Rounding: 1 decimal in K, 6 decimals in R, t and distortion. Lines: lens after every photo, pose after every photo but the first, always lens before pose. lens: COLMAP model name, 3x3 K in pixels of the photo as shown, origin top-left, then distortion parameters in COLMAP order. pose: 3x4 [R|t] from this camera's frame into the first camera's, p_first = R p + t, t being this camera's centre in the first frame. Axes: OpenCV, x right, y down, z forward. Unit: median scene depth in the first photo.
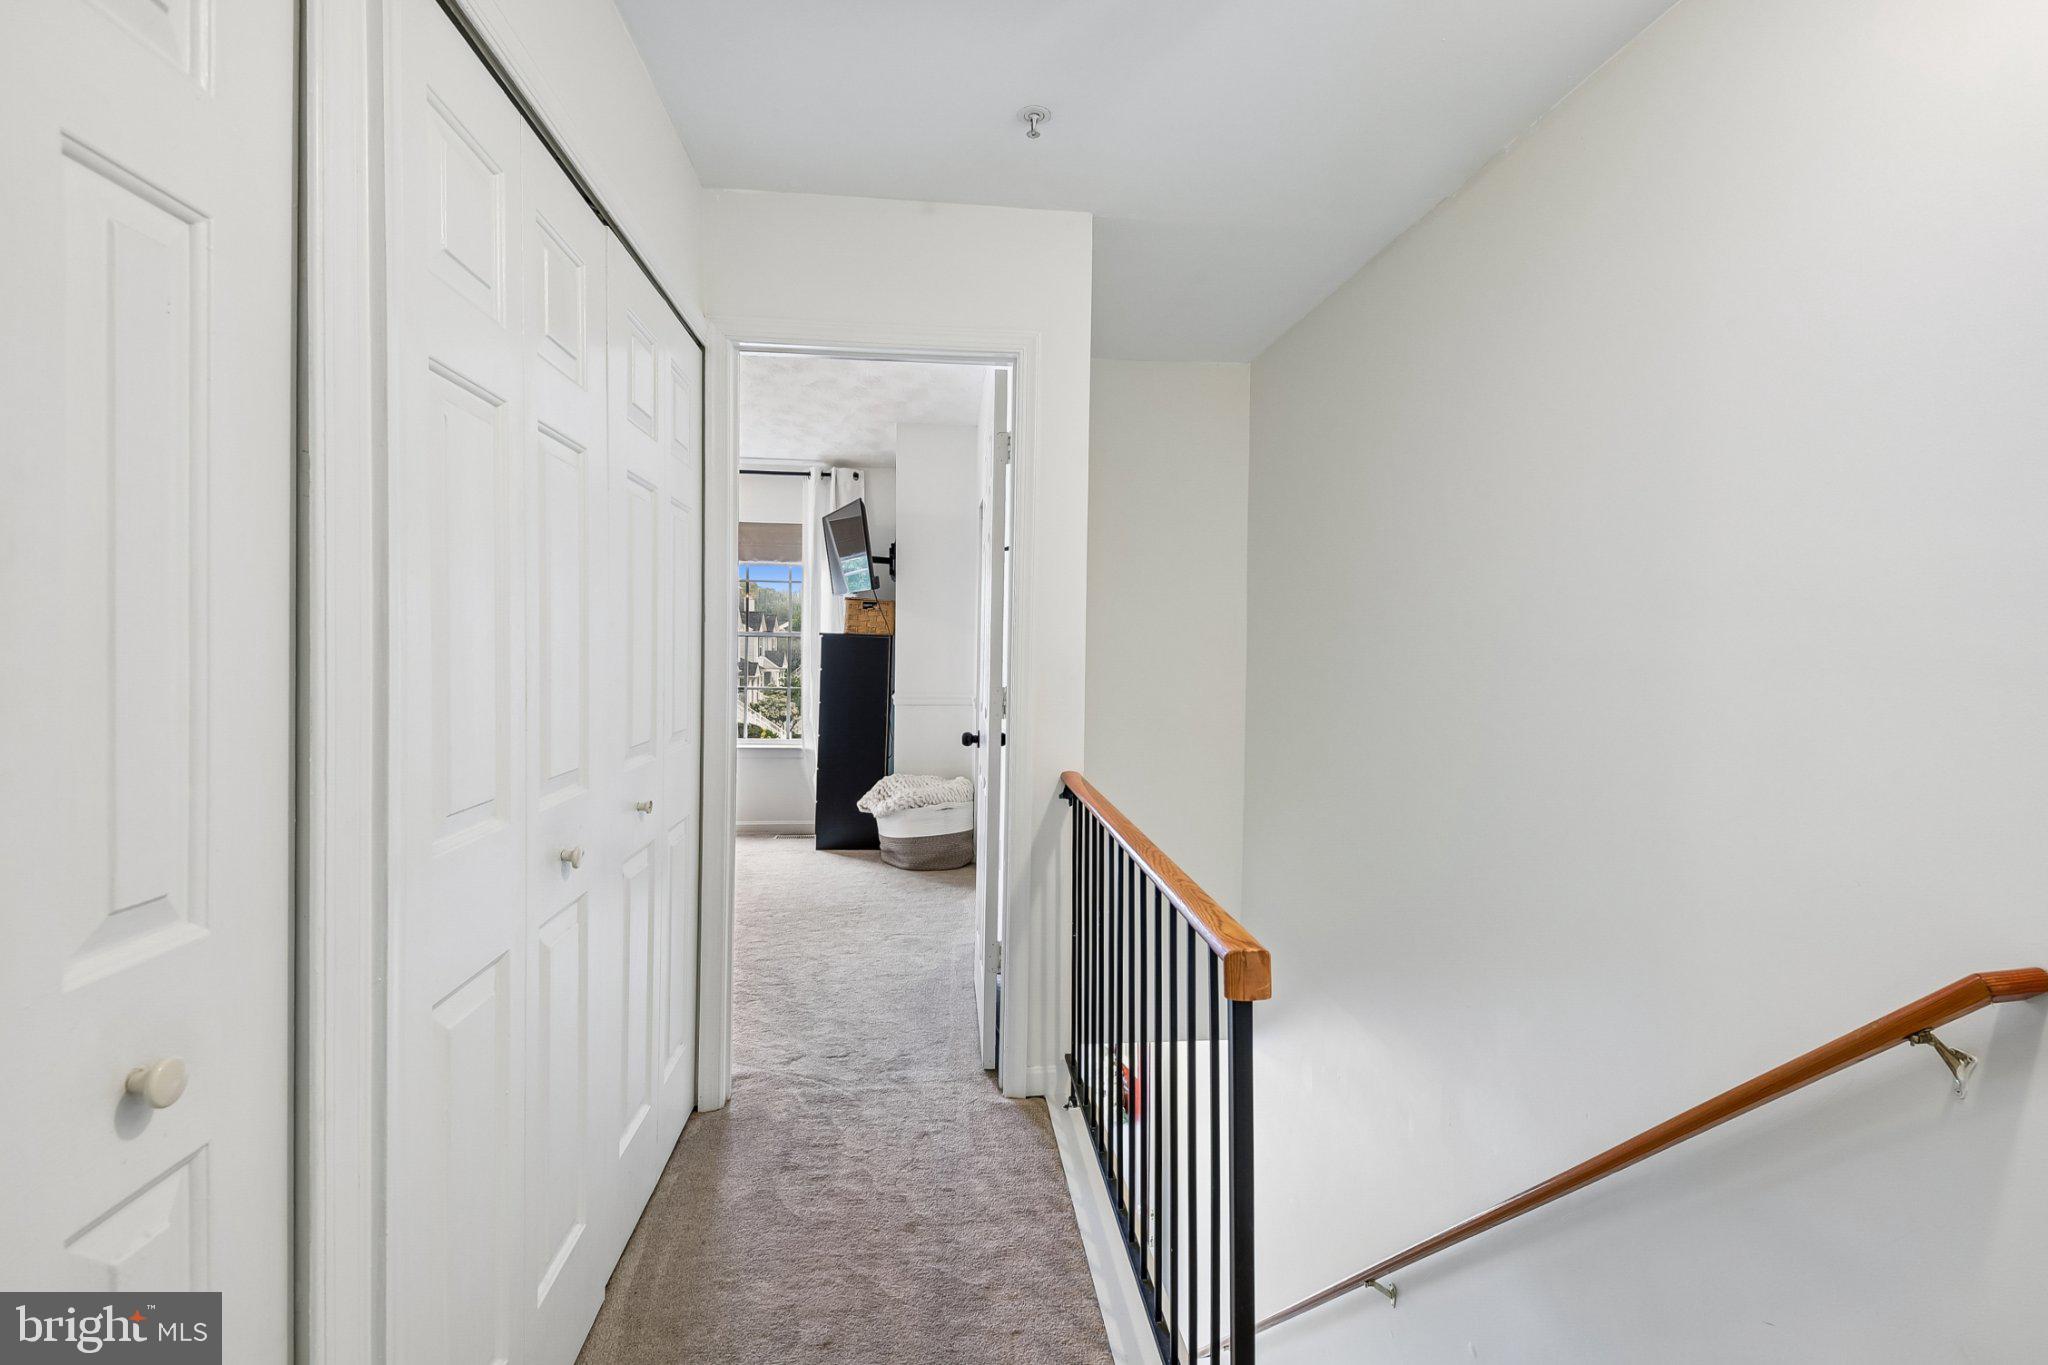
lens RADIAL K [[959.8, 0, 1013.1], [0, 959.8, 632.9], [0, 0, 1]] dist [0.040377, -0.021937]
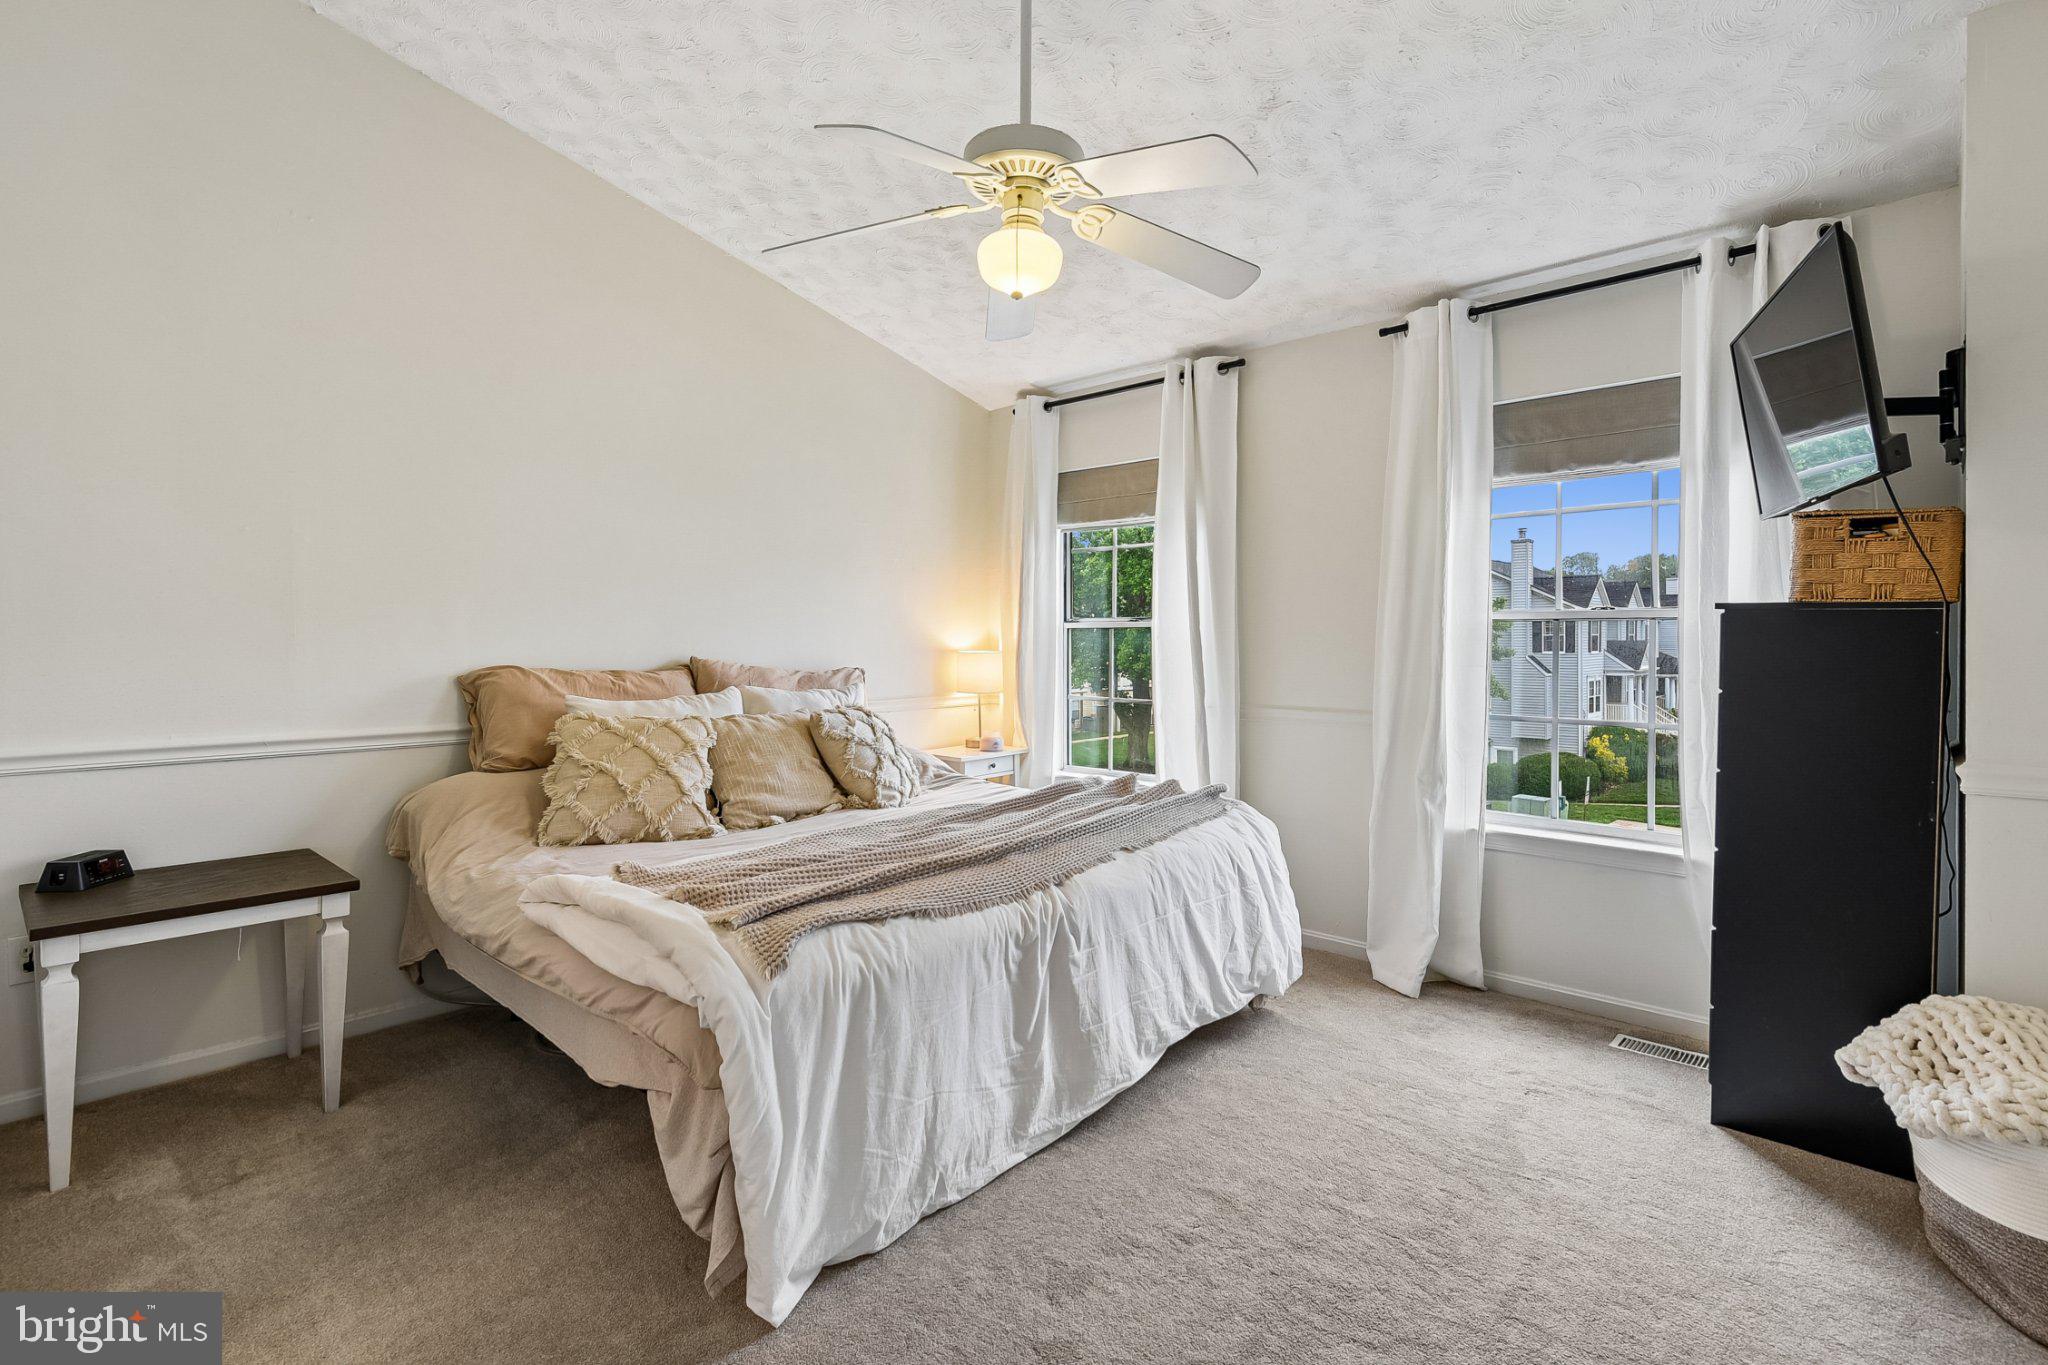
lens RADIAL K [[959.8, 0, 1013.1], [0, 959.8, 632.9], [0, 0, 1]] dist [0.040377, -0.021937]
pose [[0.642628, -0.009239, -0.766122, -0.069881], [0.001908, 0.999943, -0.010458, 0.017295], [0.766176, 0.005259, 0.642610, 0.475894]]
